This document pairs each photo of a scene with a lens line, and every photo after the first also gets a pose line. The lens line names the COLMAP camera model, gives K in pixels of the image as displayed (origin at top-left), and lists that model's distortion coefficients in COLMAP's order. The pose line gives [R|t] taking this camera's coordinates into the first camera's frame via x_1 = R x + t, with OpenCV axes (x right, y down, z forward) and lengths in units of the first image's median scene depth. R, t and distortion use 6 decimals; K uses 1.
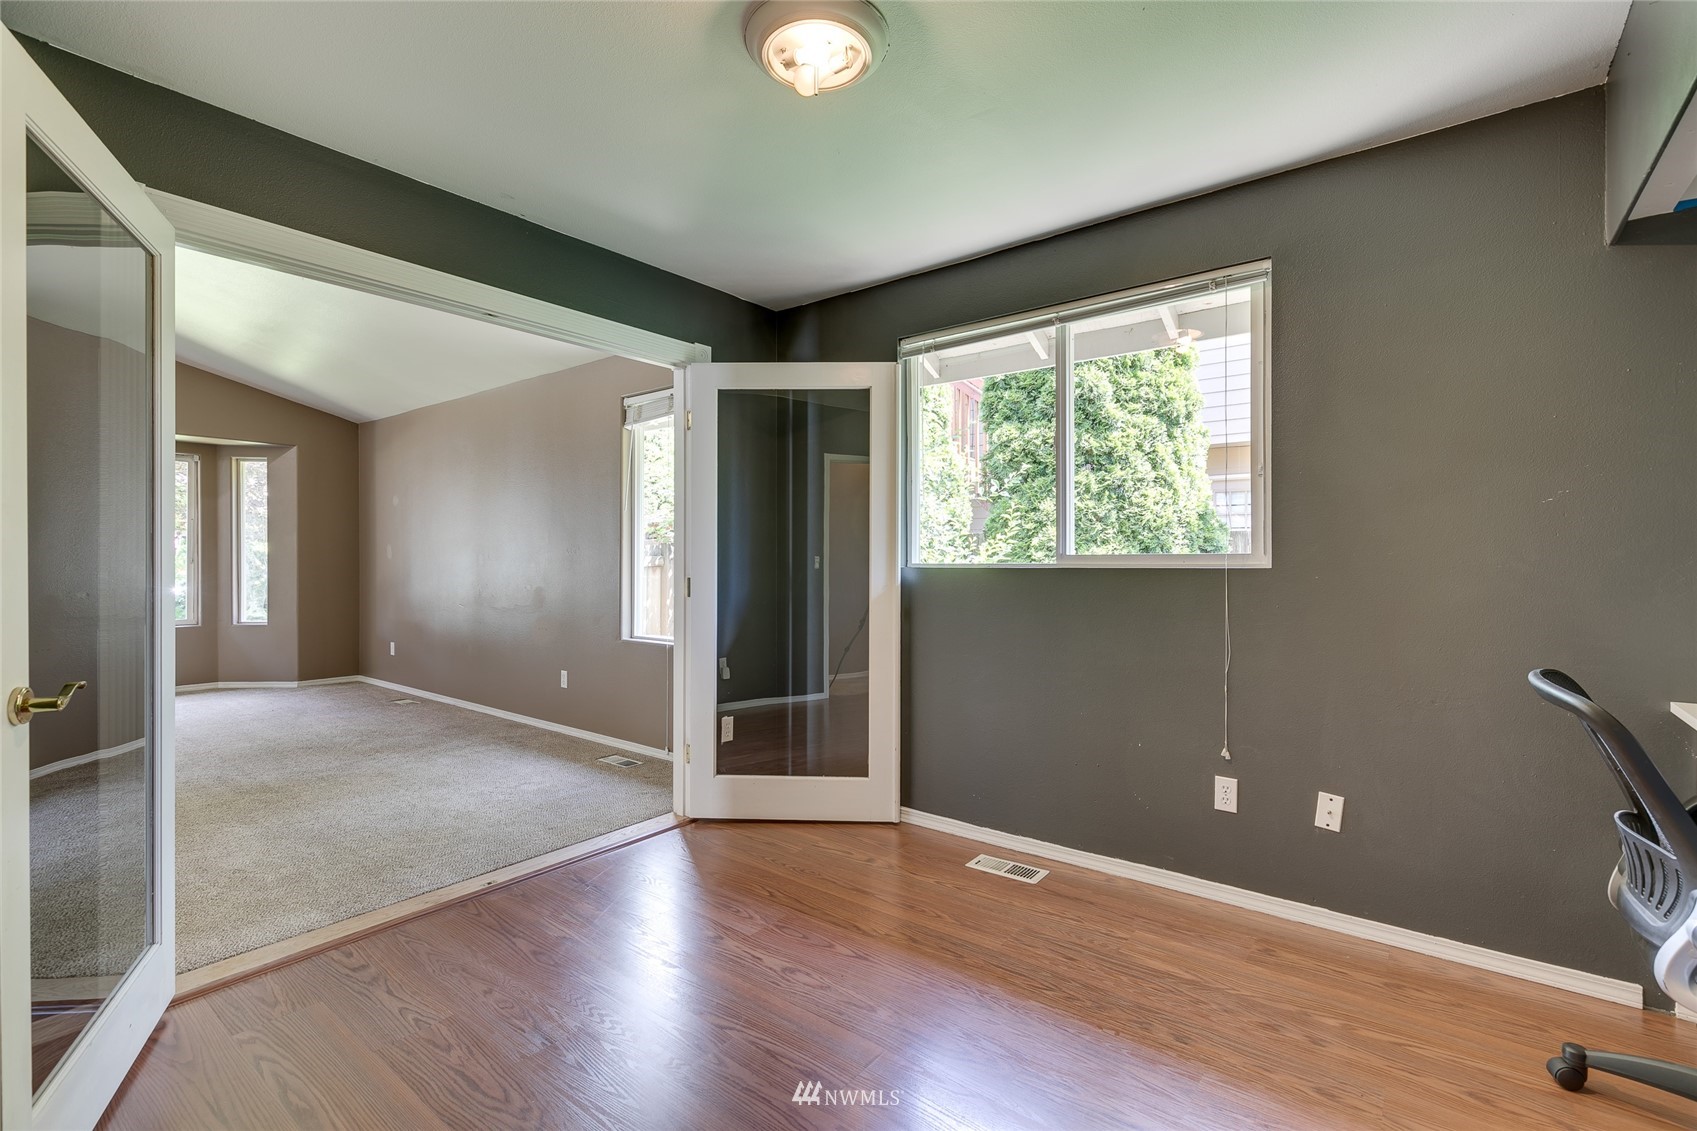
lens RADIAL K [[764.9, 0, 846.2], [0, 764.9, 560.3], [0, 0, 1]] dist [0.001148, -0.002481]
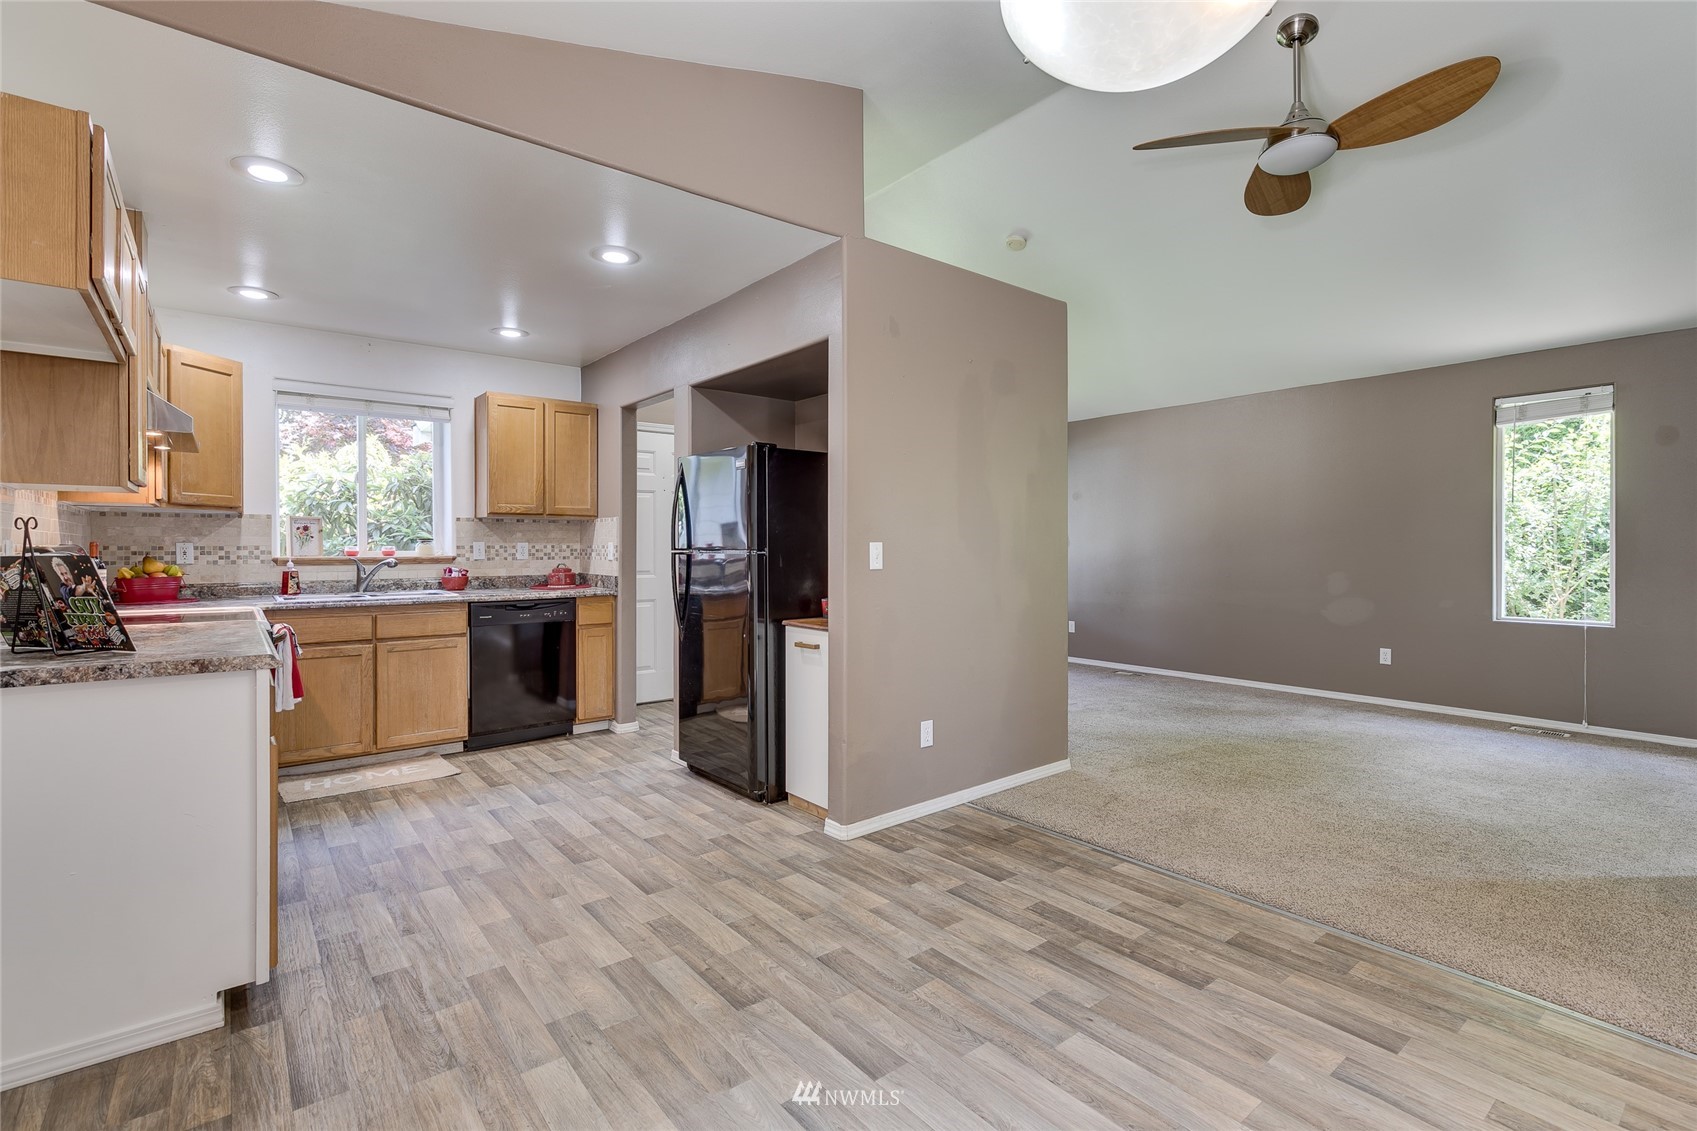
lens RADIAL K [[764.9, 0, 865.0], [0, 764.9, 569.3], [0, 0, 1]] dist [0.001148, -0.002481]
pose [[0.977061, -0.003065, -0.212939, -0.933470], [0.009720, 0.999496, 0.030214, -0.012402], [0.212739, -0.031591, 0.976598, -0.255016]]
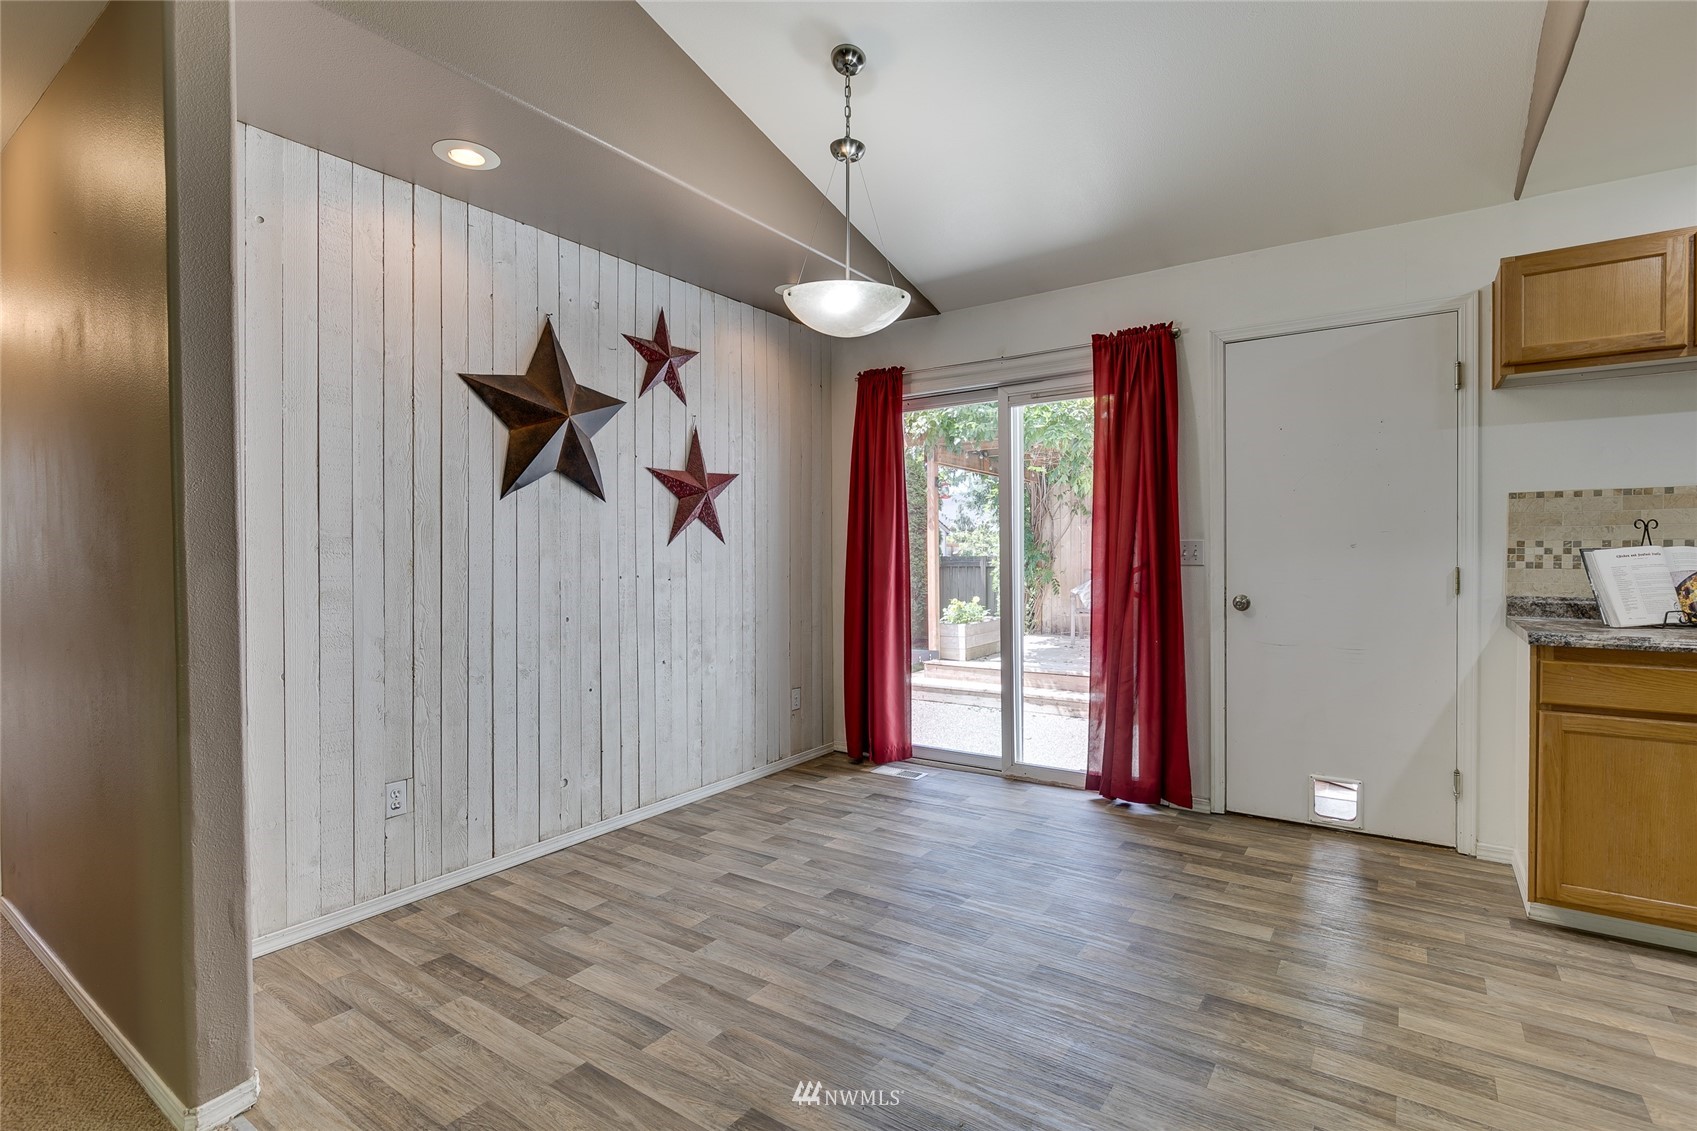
lens RADIAL K [[796.3, 0, 843.4], [0, 796.3, 565.8], [0, 0, 1]] dist [-0.015366, 0.002017]
pose [[-0.998773, 0.001715, -0.049488, -0.866479], [0.001168, 0.999938, 0.011076, -0.006817], [0.049504, 0.011005, -0.998713, 0.540765]]
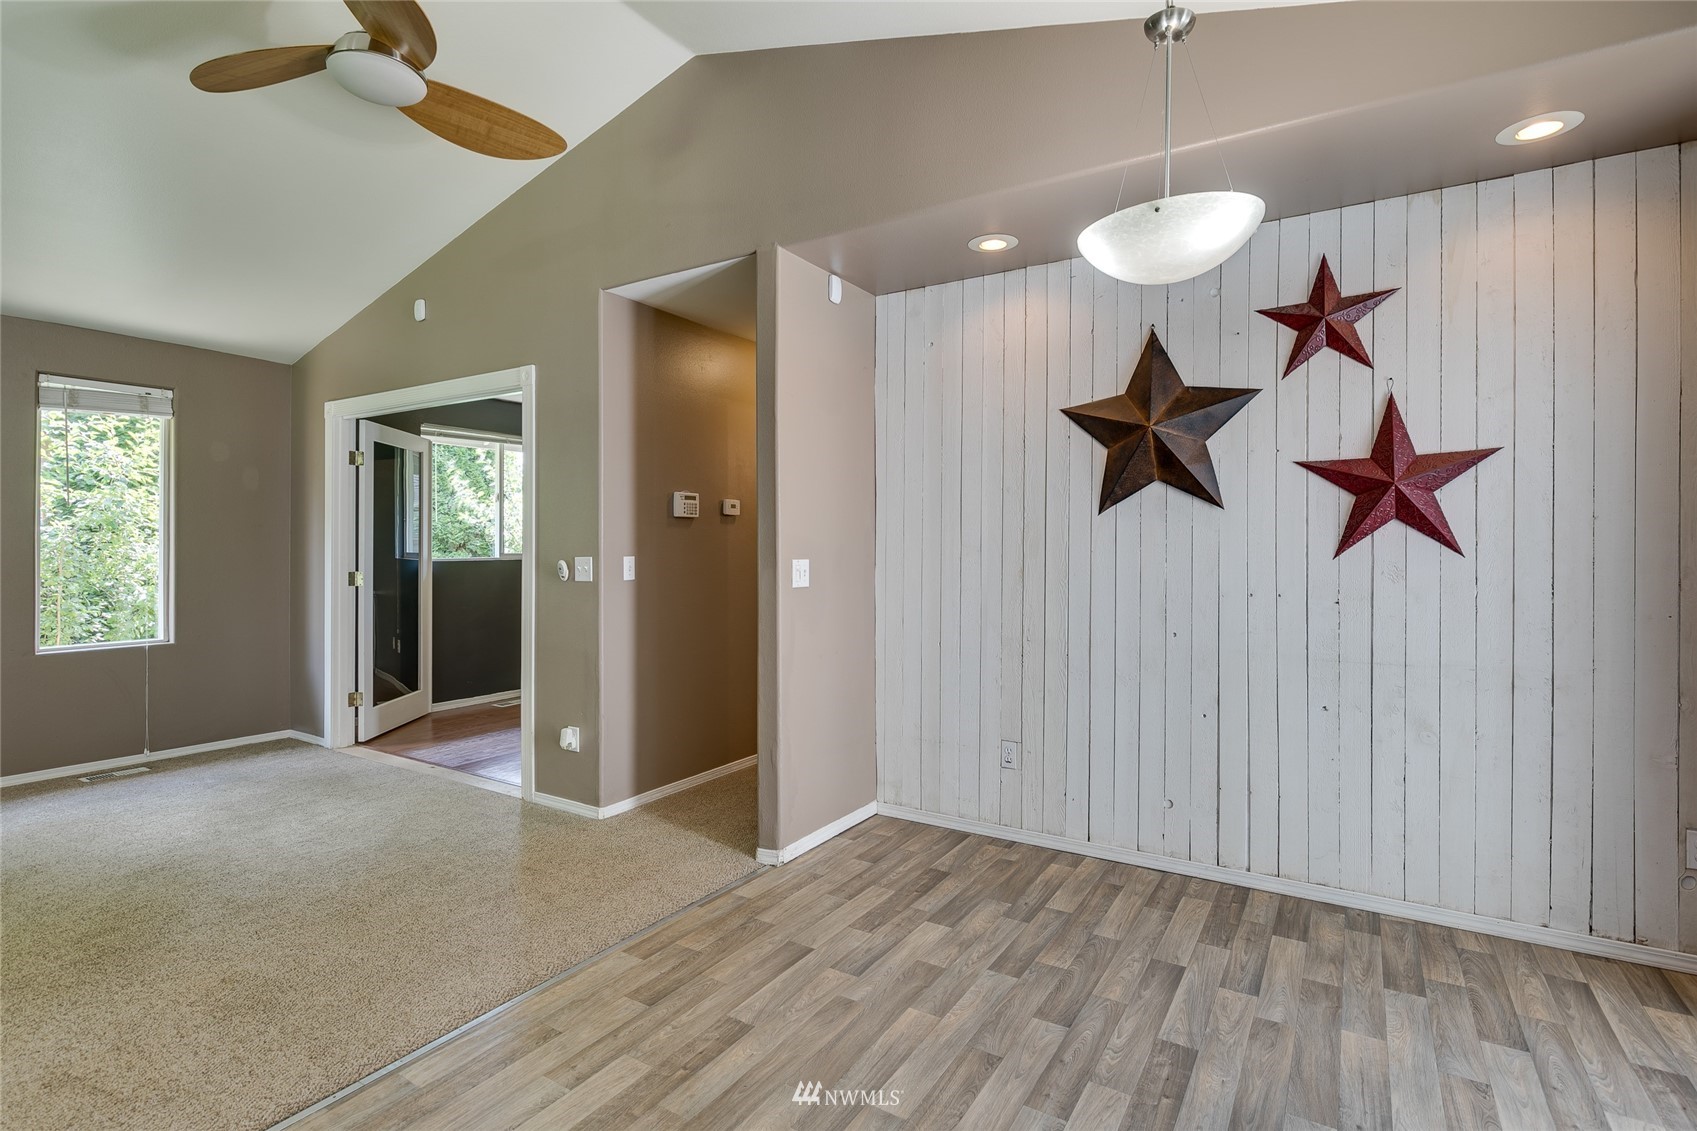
lens RADIAL K [[796.3, 0, 858.2], [0, 796.3, 557.5], [0, 0, 1]] dist [-0.015366, 0.002017]
pose [[-0.112354, -0.019281, 0.993481, -1.273203], [-0.006151, 0.999806, 0.018709, -0.027902], [-0.993649, -0.004009, -0.112451, 0.186504]]
